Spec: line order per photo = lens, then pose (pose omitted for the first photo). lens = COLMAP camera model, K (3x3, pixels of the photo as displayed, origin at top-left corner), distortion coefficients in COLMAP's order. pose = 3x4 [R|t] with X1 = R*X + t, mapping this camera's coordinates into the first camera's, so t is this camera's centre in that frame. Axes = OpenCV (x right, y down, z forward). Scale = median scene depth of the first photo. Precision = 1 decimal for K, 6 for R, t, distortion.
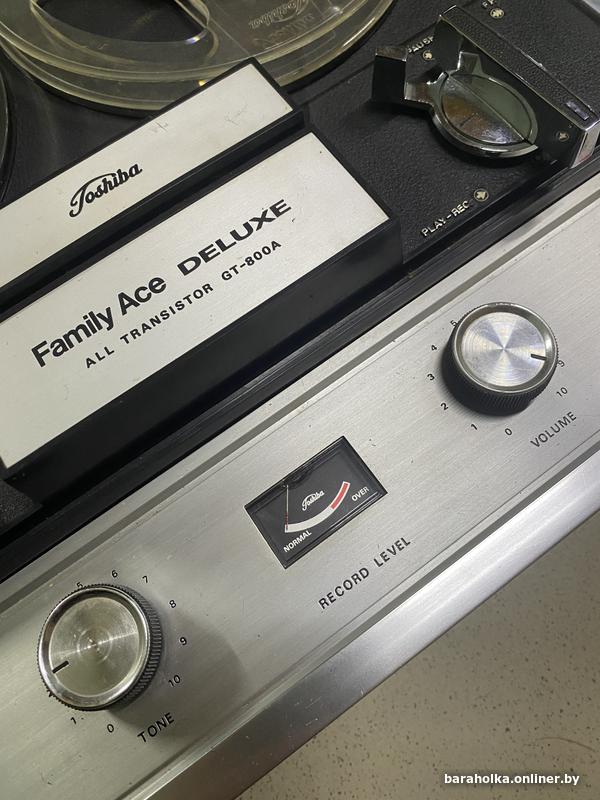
lens RADIAL K [[591.6, 0, 300.0], [0, 591.6, 400.0], [0, 0, 1]] dist [-0.007309, -0.001909]
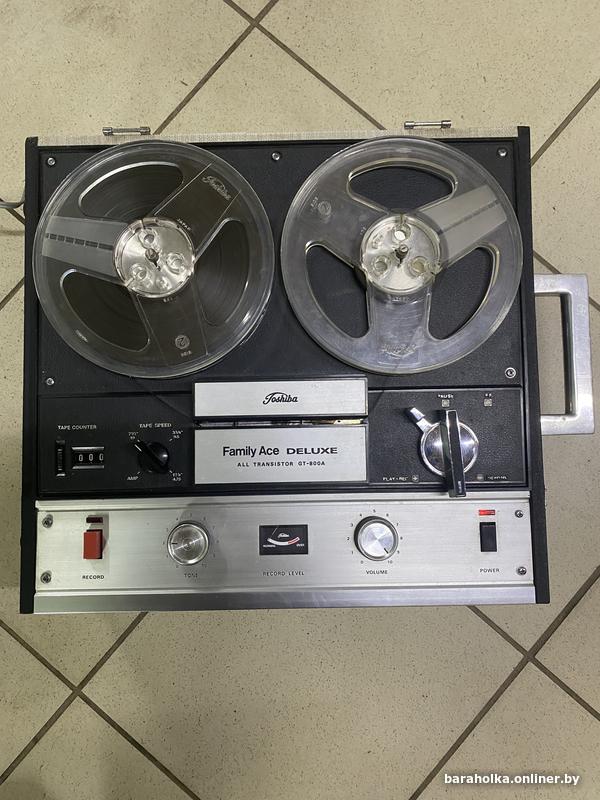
lens RADIAL K [[591.6, 0, 300.0], [0, 591.6, 400.0], [0, 0, 1]] dist [-0.007309, -0.001909]
pose [[0.826030, 0.563182, 0.022359, -0.330526], [-0.546875, 0.791251, 0.273585, -1.107331], [0.136387, -0.238217, 0.961588, -1.383699]]
